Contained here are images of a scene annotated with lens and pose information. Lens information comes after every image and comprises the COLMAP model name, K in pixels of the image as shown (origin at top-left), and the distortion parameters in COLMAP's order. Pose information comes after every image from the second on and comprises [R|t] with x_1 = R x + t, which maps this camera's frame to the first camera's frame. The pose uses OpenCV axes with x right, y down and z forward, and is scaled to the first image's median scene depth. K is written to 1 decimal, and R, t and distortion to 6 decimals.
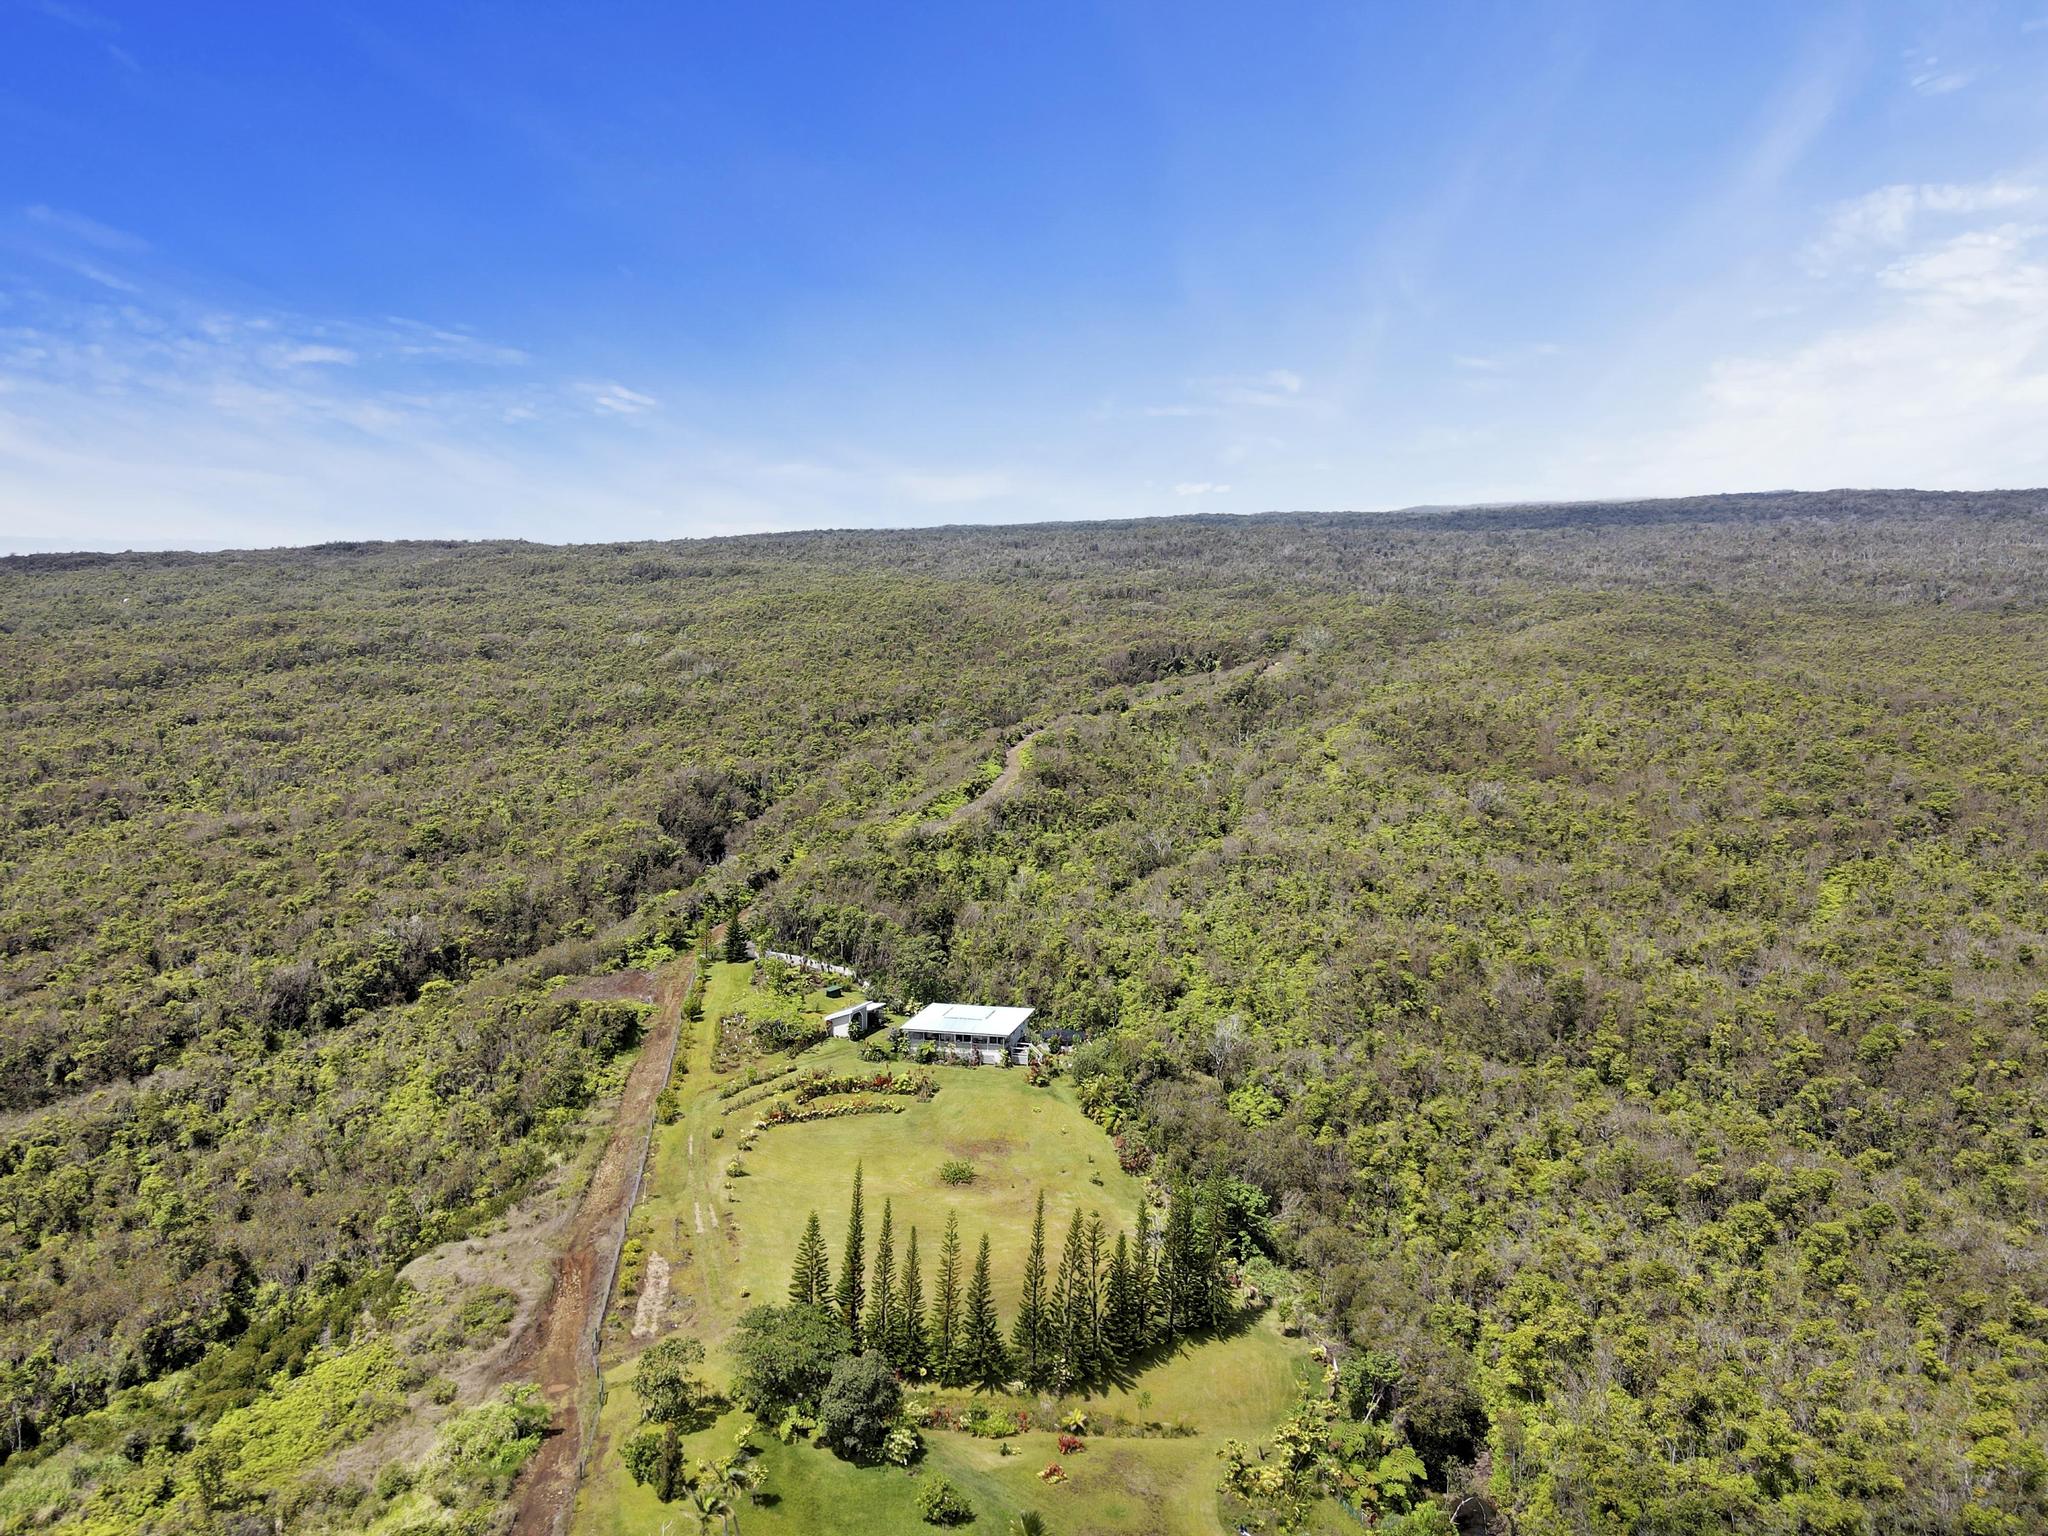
lens RADIAL K [[1494.9, 0, 1024.0], [0, 1494.9, 768.0], [0, 0, 1]] dist [-0.009001, 0.038300]
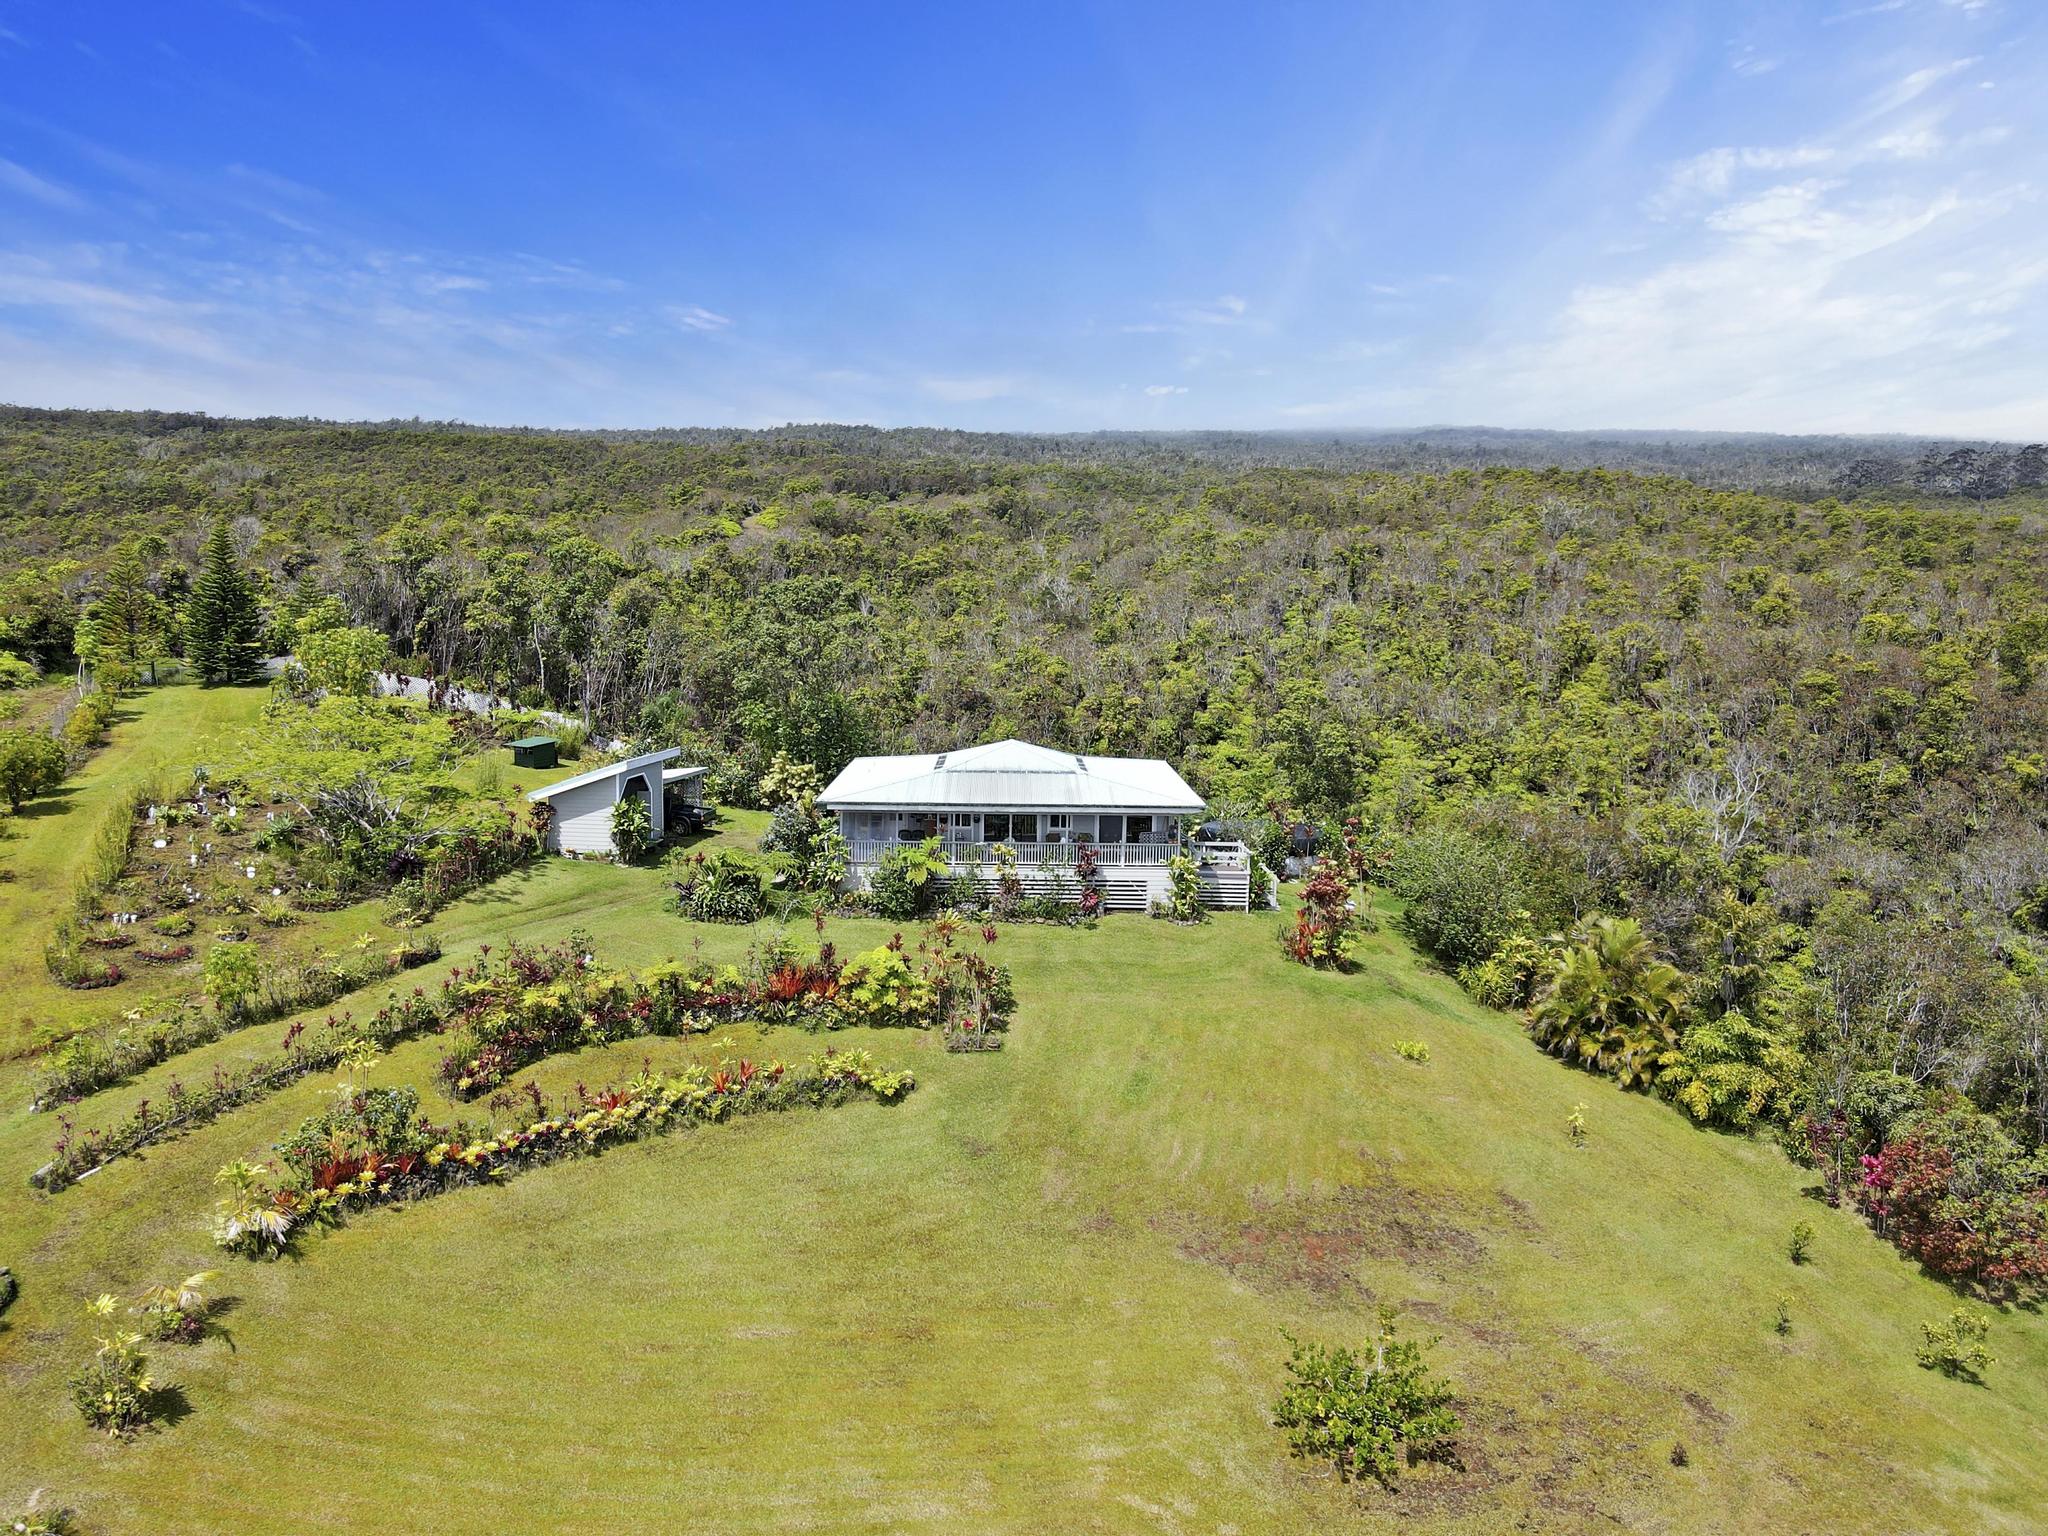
lens RADIAL K [[1494.9, 0, 1024.0], [0, 1494.9, 768.0], [0, 0, 1]] dist [-0.009001, 0.038300]
pose [[0.969290, -0.019276, 0.245163, -0.099511], [0.008607, 0.998972, 0.044516, 0.134781], [-0.245769, -0.041038, 0.968459, 0.618610]]
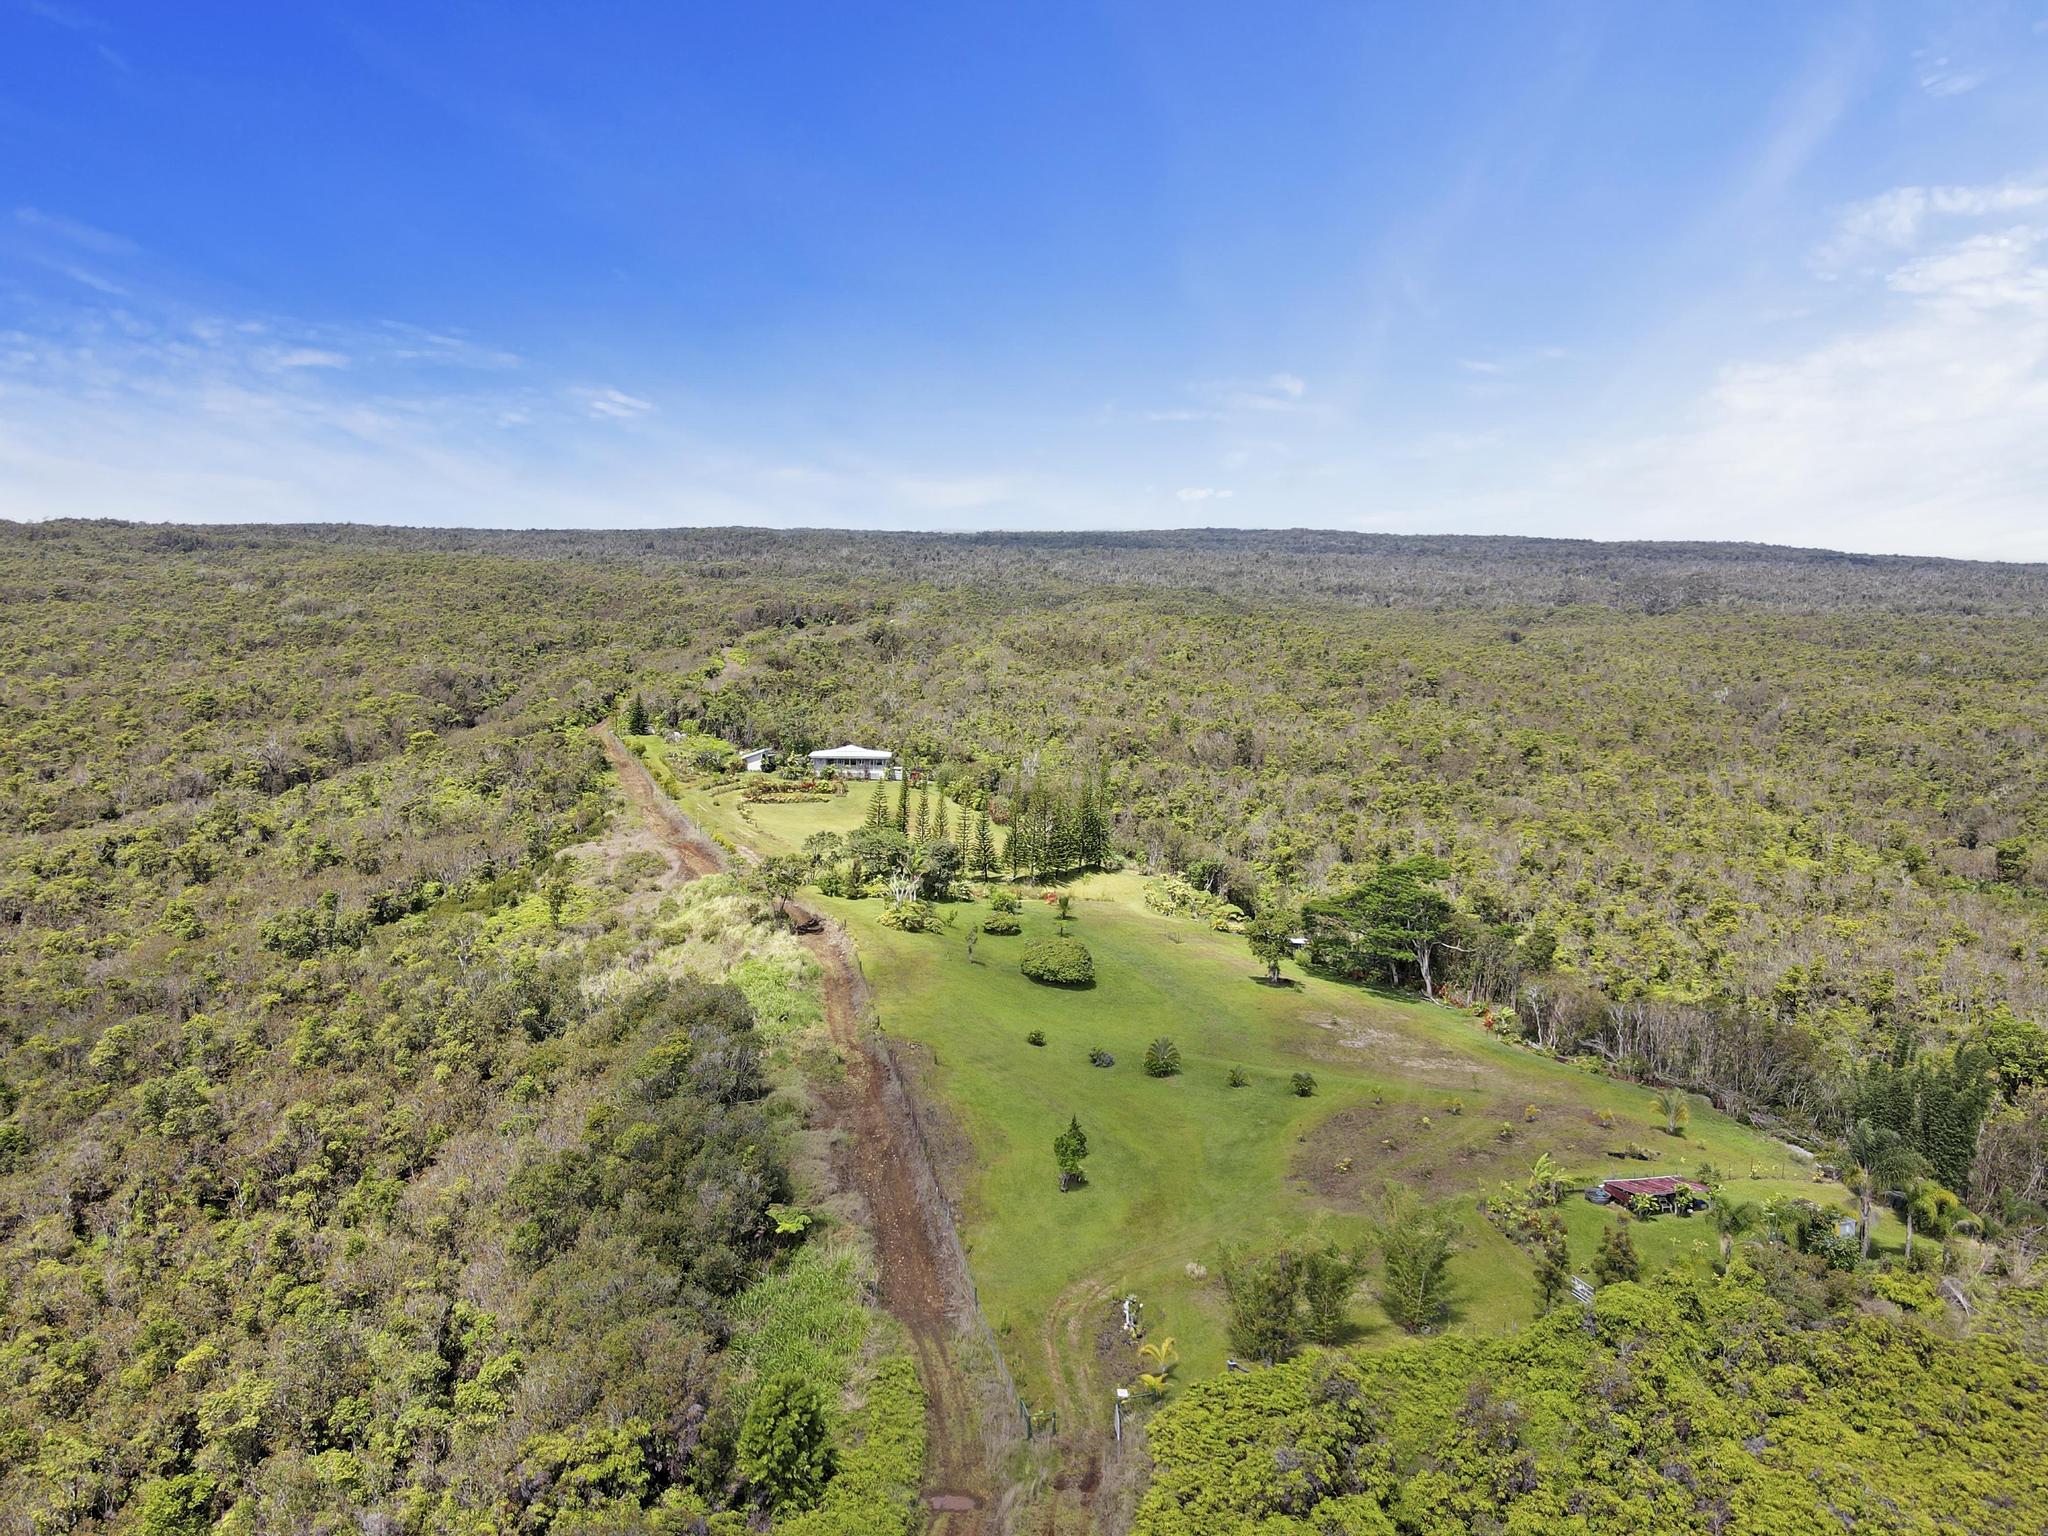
lens RADIAL K [[1494.9, 0, 1024.0], [0, 1494.9, 768.0], [0, 0, 1]] dist [-0.009001, 0.038300]
pose [[0.949456, -0.007458, 0.313812, -0.281622], [0.012228, 0.999838, -0.013235, 0.178519], [-0.313662, 0.016404, 0.949393, -0.309885]]
